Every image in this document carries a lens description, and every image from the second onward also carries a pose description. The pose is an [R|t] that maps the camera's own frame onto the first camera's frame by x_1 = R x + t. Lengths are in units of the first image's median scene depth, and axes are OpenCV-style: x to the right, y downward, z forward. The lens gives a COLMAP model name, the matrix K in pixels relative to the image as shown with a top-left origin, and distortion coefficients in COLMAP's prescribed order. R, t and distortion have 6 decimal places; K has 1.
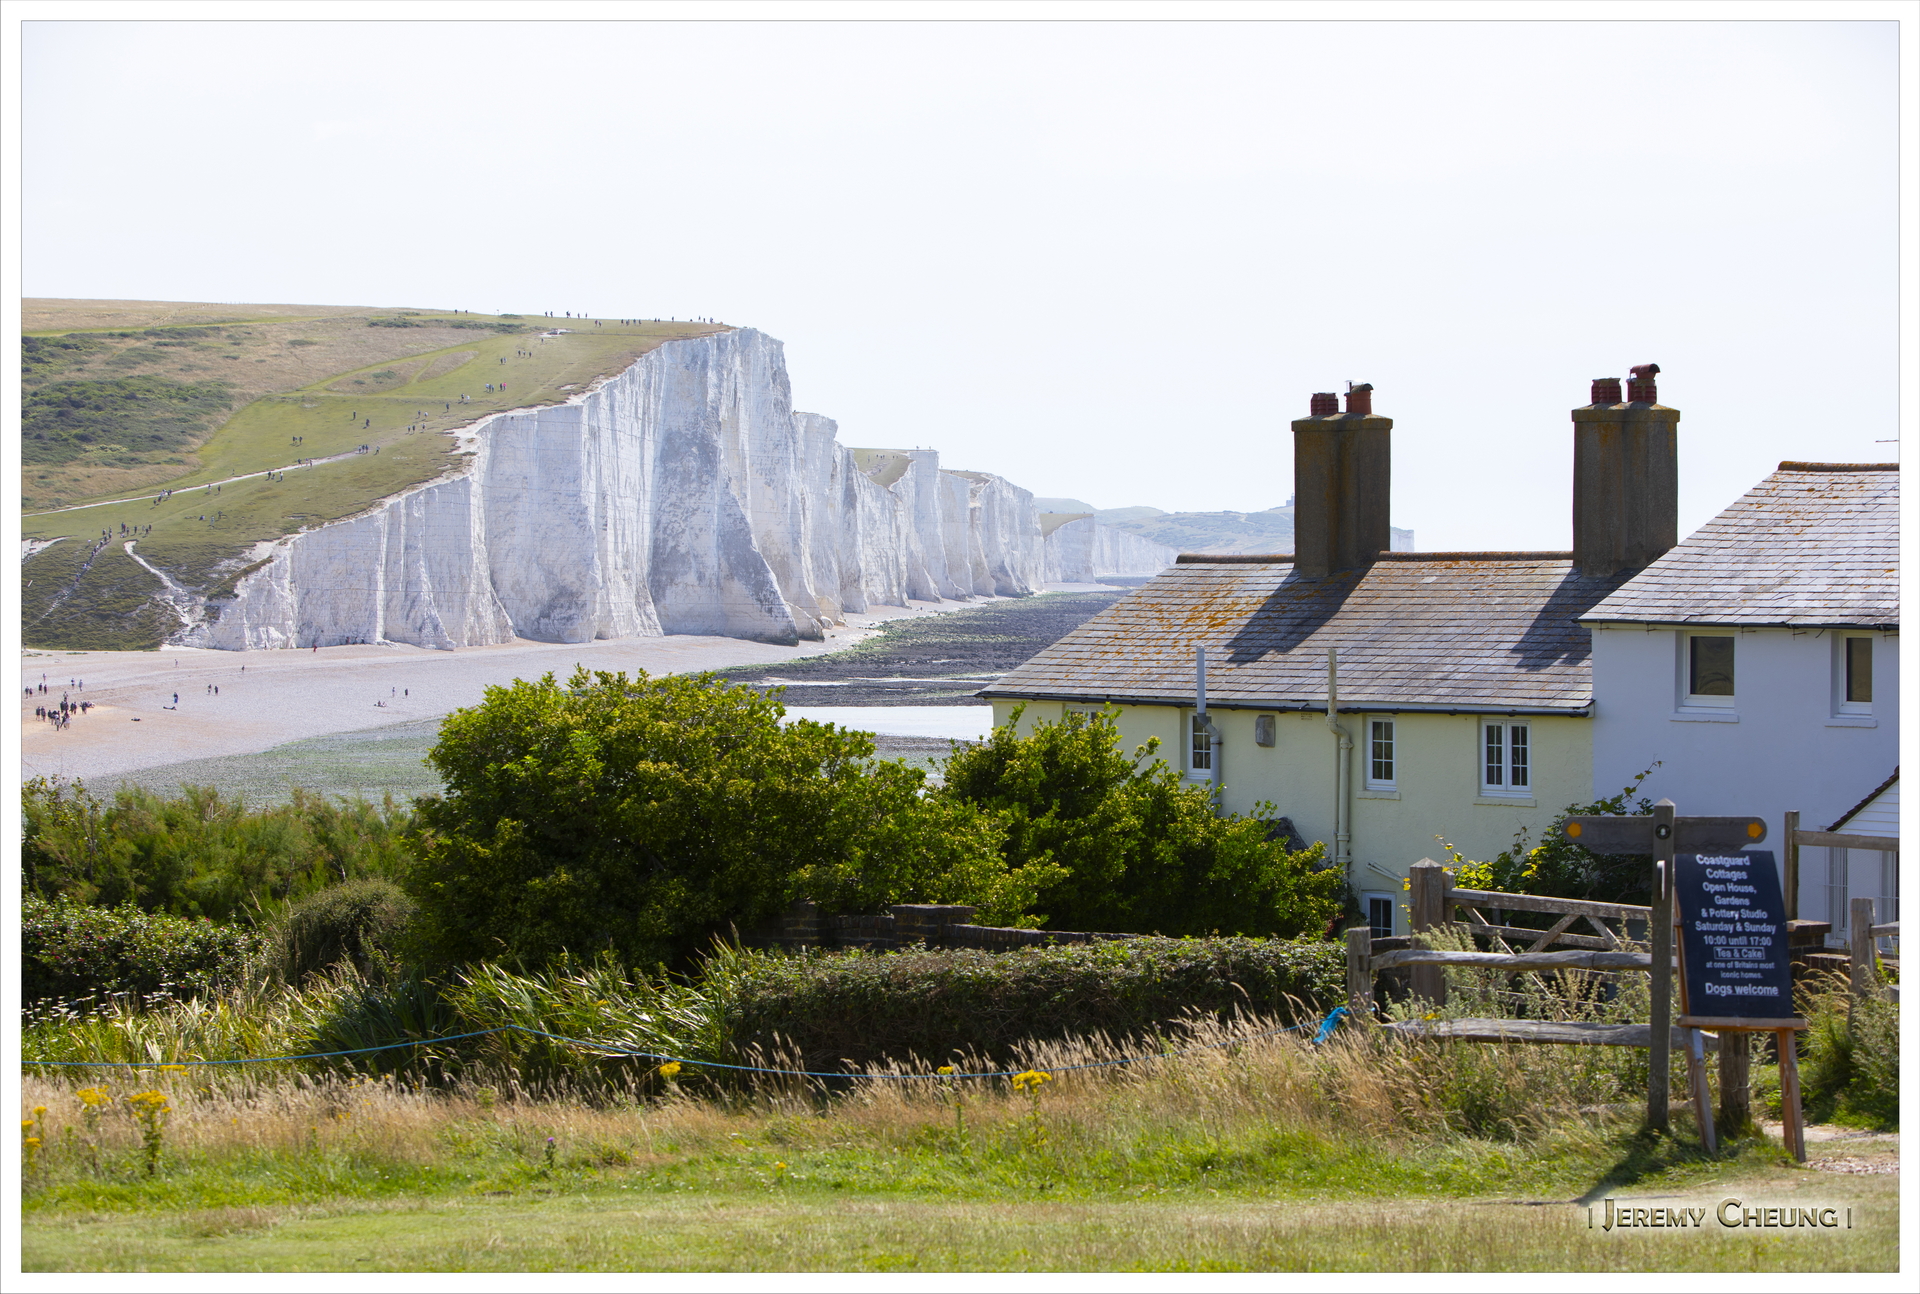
lens RADIAL K [[4437.6, 0, 953.1], [0, 4437.6, 649.9], [0, 0, 1]] dist [-0.208321, 0.000000]
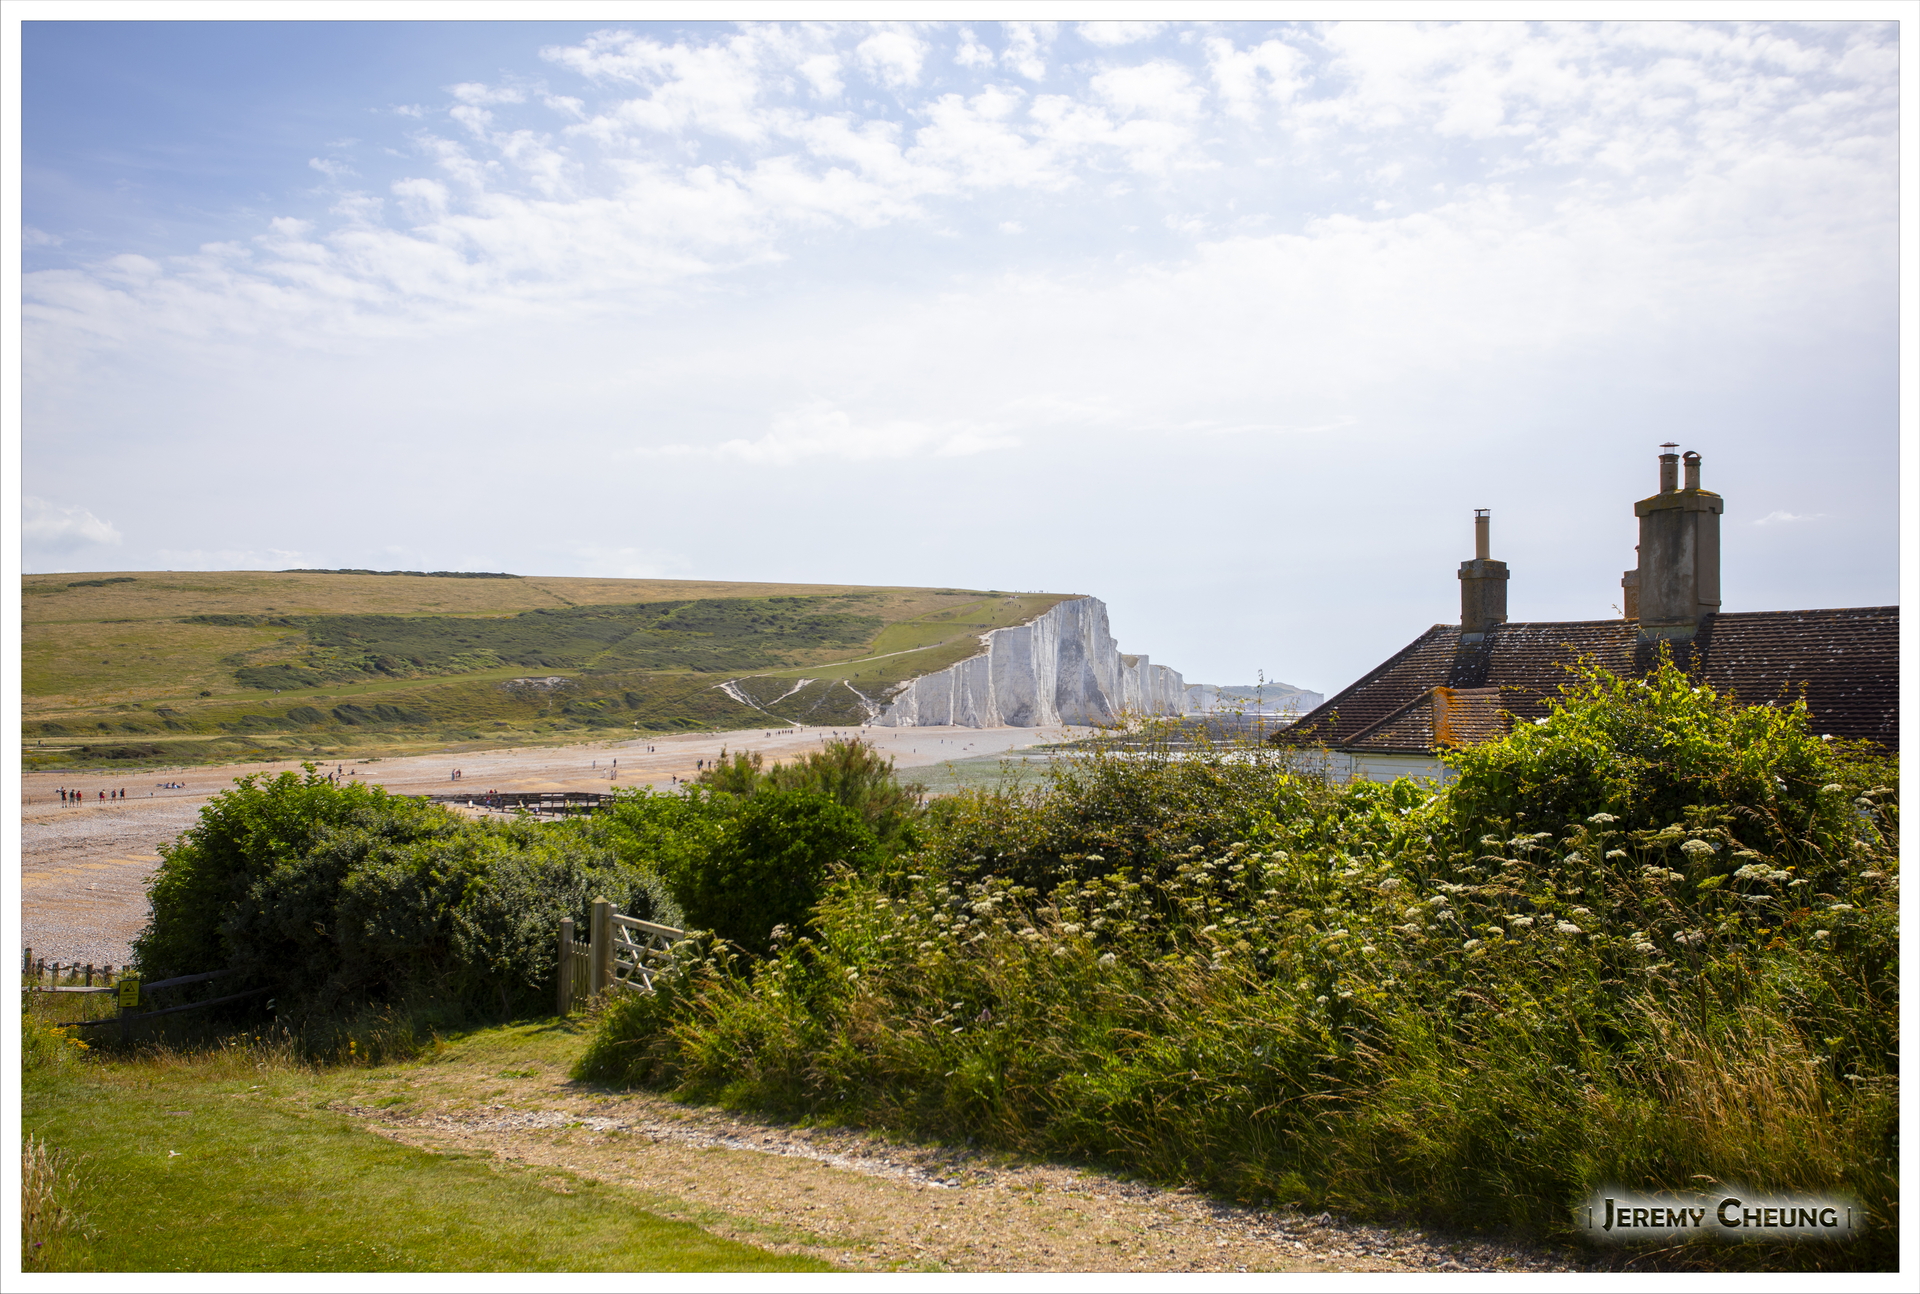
lens RADIAL K [[1795.0, 0, 947.2], [0, 1795.0, 639.9], [0, 0, 1]] dist [0.055528, 0.000000]
pose [[0.994263, 0.003966, -0.106891, -0.549031], [-0.009870, 0.998451, -0.054756, 0.097814], [0.106508, 0.055497, 0.992762, 1.004205]]
